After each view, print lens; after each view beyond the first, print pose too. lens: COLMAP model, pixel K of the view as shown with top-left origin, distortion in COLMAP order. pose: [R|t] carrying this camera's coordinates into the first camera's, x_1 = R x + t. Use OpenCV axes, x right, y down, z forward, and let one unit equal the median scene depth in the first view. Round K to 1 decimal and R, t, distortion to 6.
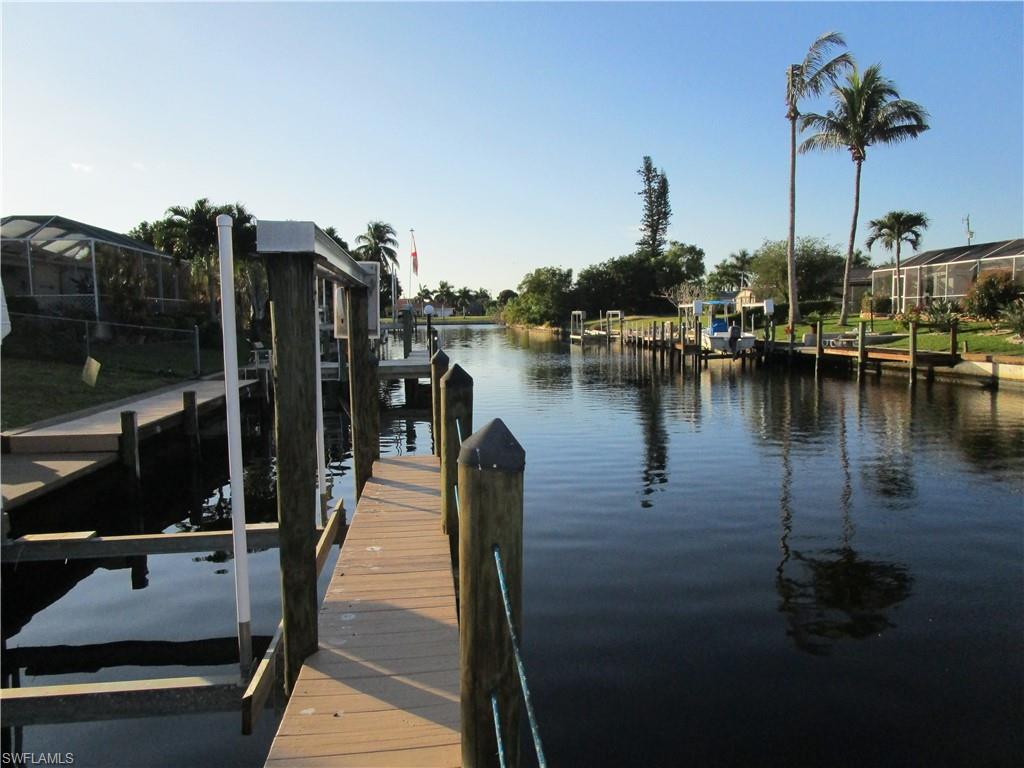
lens RADIAL K [[739.1, 0, 512.0], [0, 739.1, 384.0], [0, 0, 1]] dist [-0.013606, 0.004813]
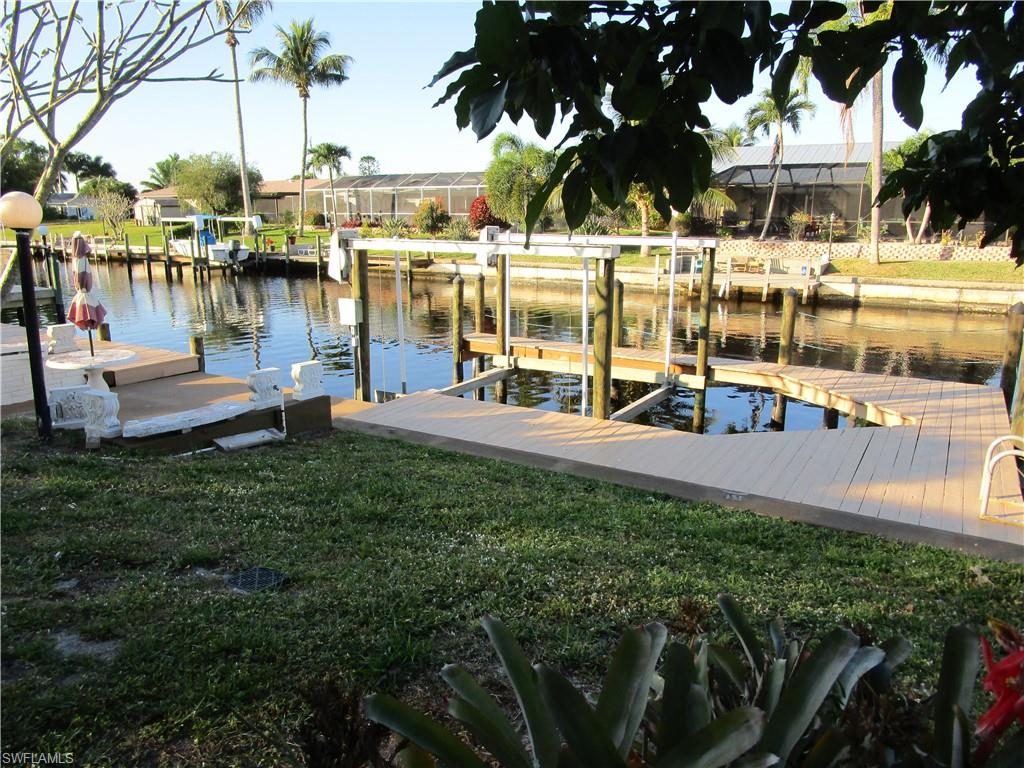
lens RADIAL K [[739.1, 0, 512.0], [0, 739.1, 384.0], [0, 0, 1]] dist [-0.013606, 0.004813]
pose [[0.620988, -0.161458, 0.767011, -0.576374], [0.060191, 0.985488, 0.158717, -0.023888], [-0.781506, -0.052394, 0.621694, -0.068345]]
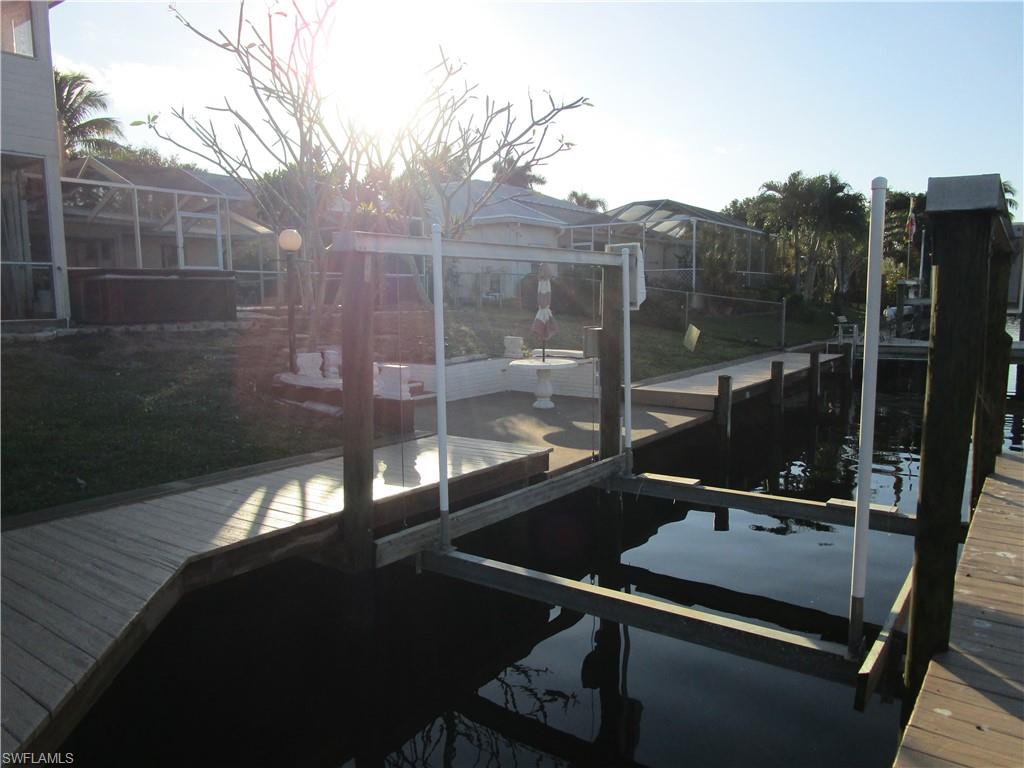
lens RADIAL K [[739.1, 0, 512.0], [0, 739.1, 384.0], [0, 0, 1]] dist [-0.013606, 0.004813]
pose [[0.738555, 0.088066, -0.668417, -0.011687], [-0.064470, 0.996114, 0.060007, 0.001957], [0.671104, -0.001226, 0.741363, -0.004879]]
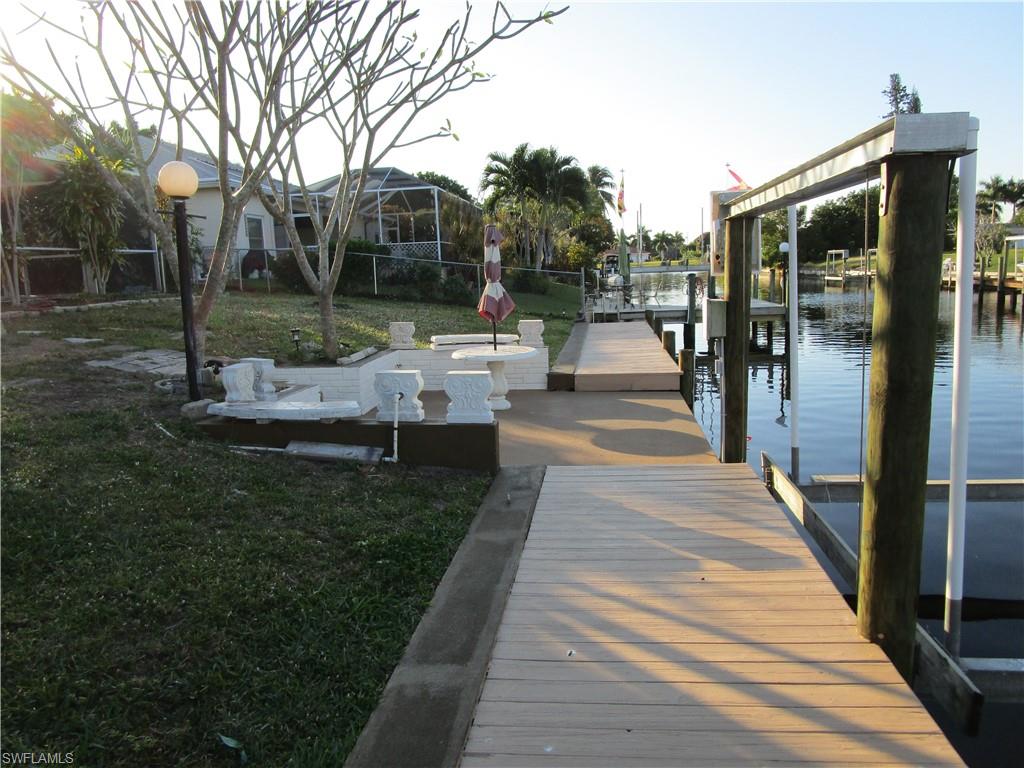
lens RADIAL K [[739.1, 0, 512.0], [0, 739.1, 384.0], [0, 0, 1]] dist [-0.013606, 0.004813]
pose [[0.970651, 0.013053, -0.240140, -0.259315], [0.004038, 0.997501, 0.070544, 0.006453], [0.240460, -0.069443, 0.968172, 0.001486]]
